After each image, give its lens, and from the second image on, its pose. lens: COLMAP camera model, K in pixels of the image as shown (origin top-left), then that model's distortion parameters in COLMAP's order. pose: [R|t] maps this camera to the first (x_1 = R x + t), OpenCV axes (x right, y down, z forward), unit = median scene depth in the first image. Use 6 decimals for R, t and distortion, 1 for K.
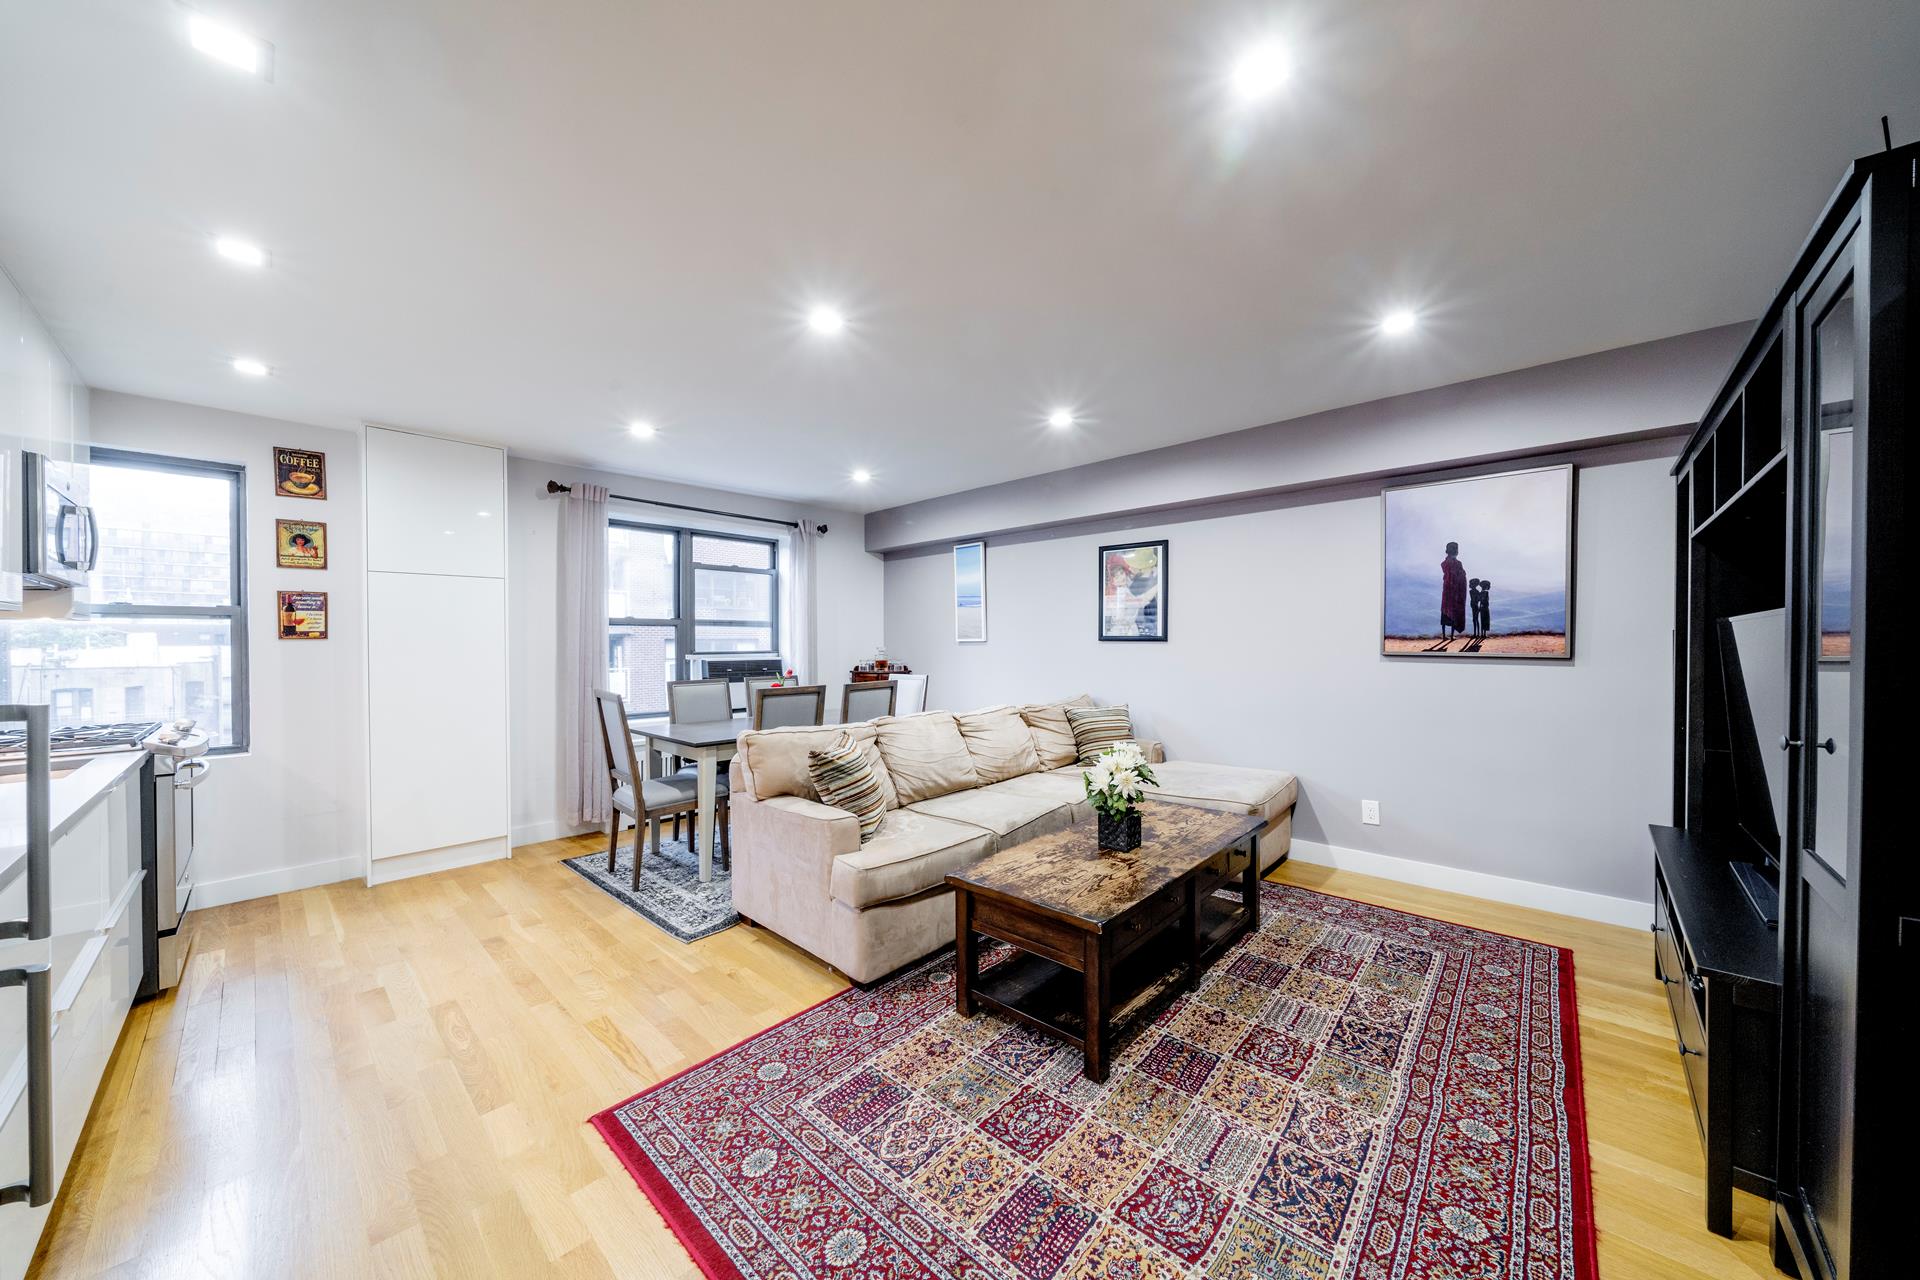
lens RADIAL K [[654.1, 0, 960.0], [0, 654.1, 646.9], [0, 0, 1]] dist [-0.004855, 0.000012]
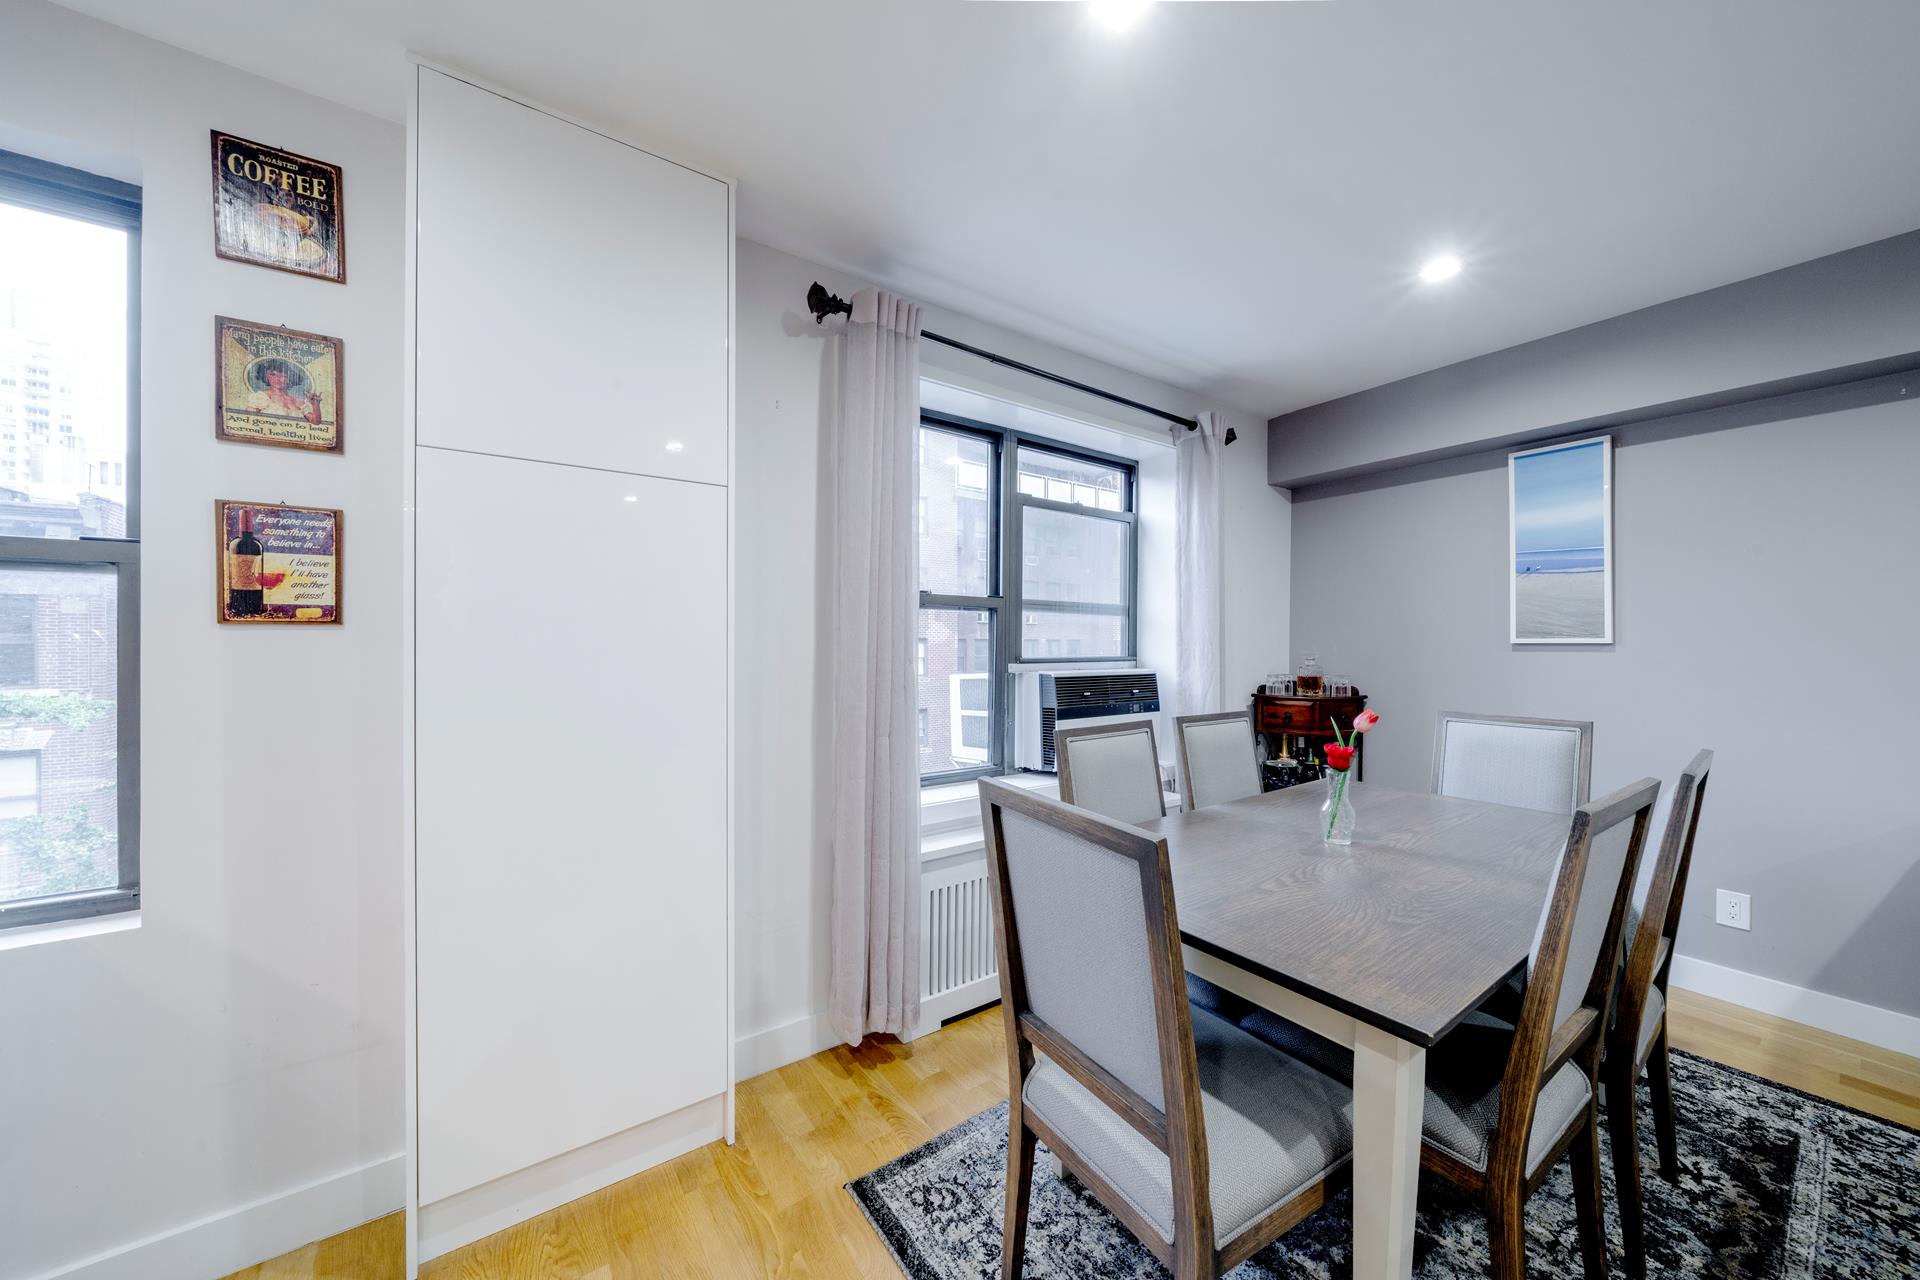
lens RADIAL K [[654.1, 0, 962.8], [0, 654.1, 644.6], [0, 0, 1]] dist [-0.004855, 0.000012]
pose [[0.979026, 0.009524, -0.203513, -0.456225], [-0.010085, 0.999948, -0.001717, -0.002947], [0.203486, 0.003733, 0.979071, 0.609398]]
